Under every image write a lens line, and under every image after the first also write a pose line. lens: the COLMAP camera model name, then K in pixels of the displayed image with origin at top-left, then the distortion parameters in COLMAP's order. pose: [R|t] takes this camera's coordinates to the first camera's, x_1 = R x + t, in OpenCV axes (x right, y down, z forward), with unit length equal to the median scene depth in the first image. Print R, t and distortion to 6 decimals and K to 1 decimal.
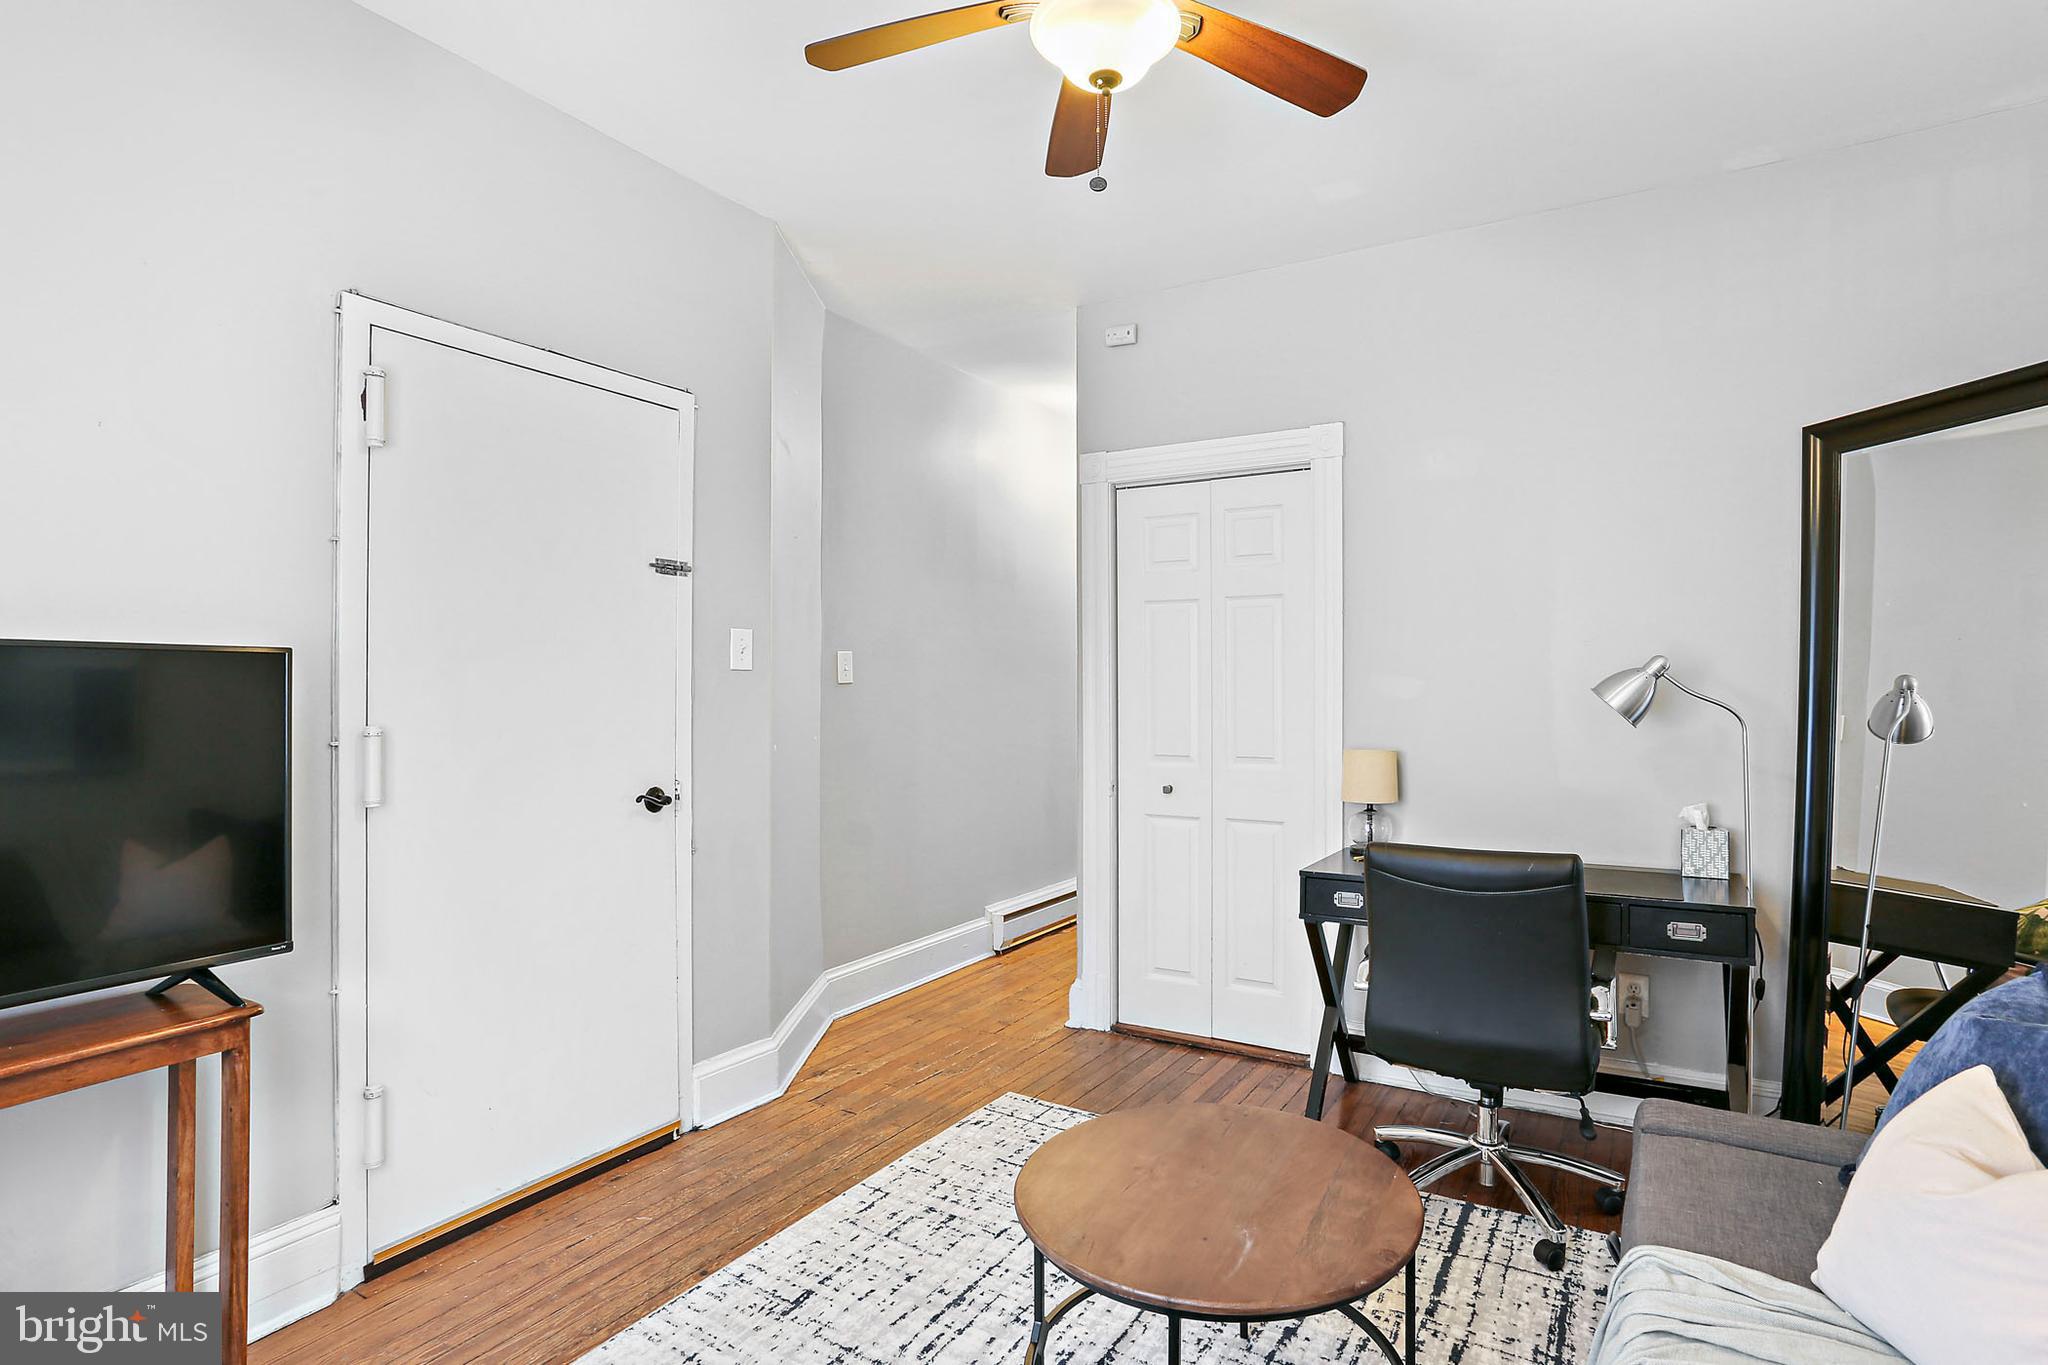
lens RADIAL K [[1026.9, 0, 1024.0], [0, 1026.9, 682.5], [0, 0, 1]] dist [-0.003178, 0.042626]
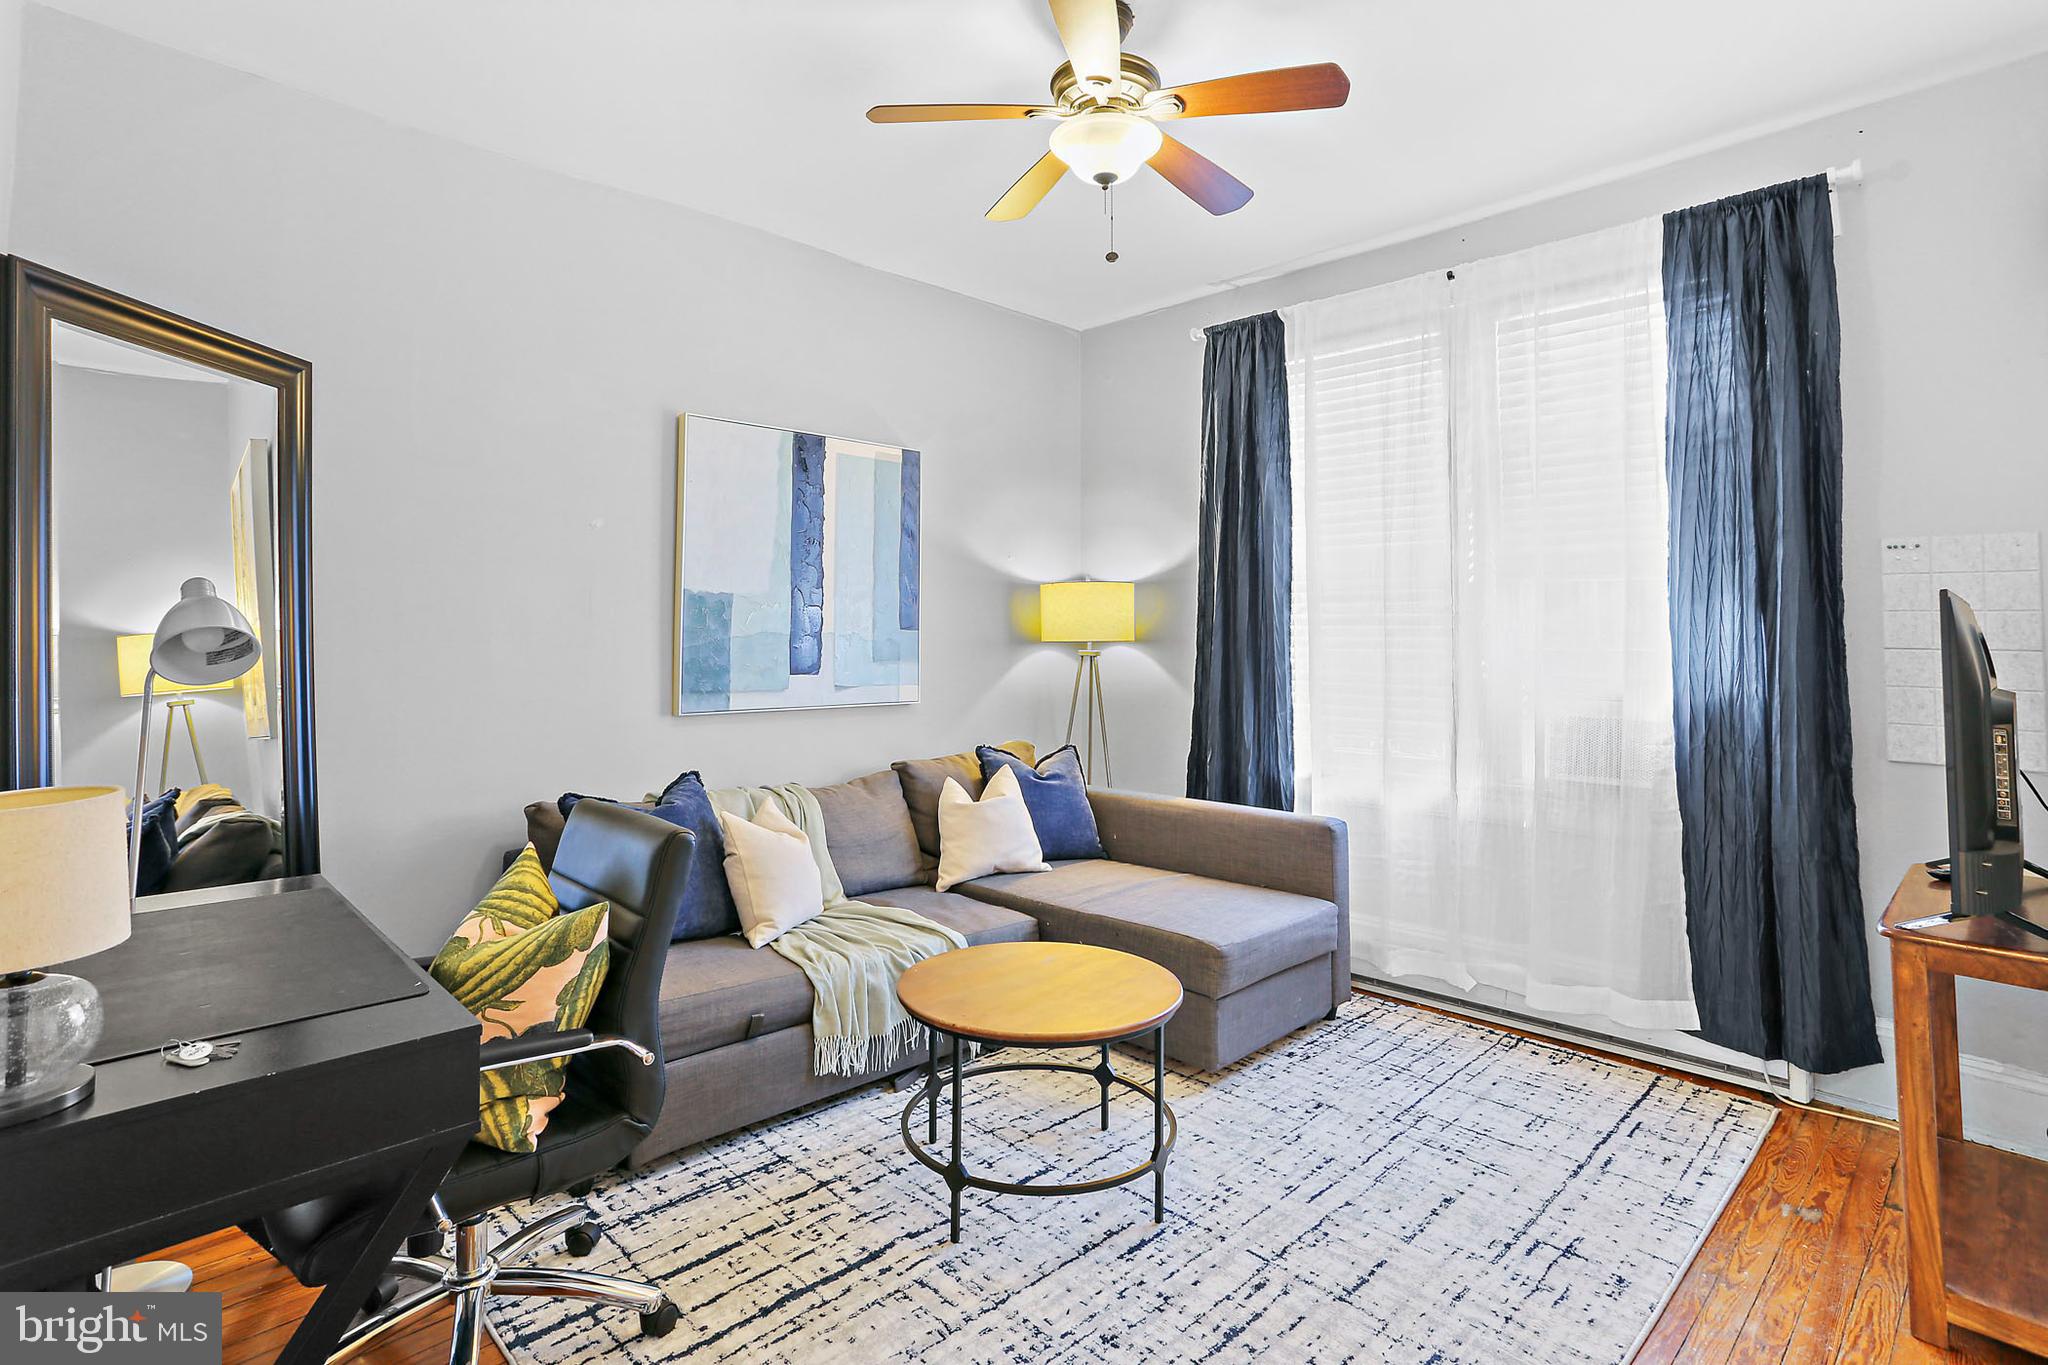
lens RADIAL K [[1026.9, 0, 1024.0], [0, 1026.9, 682.5], [0, 0, 1]] dist [-0.003178, 0.042626]
pose [[-0.973169, -0.015474, 0.229572, -0.088028], [-0.008069, 0.999418, 0.033158, 0.021972], [-0.229951, 0.030416, -0.972727, 1.945136]]
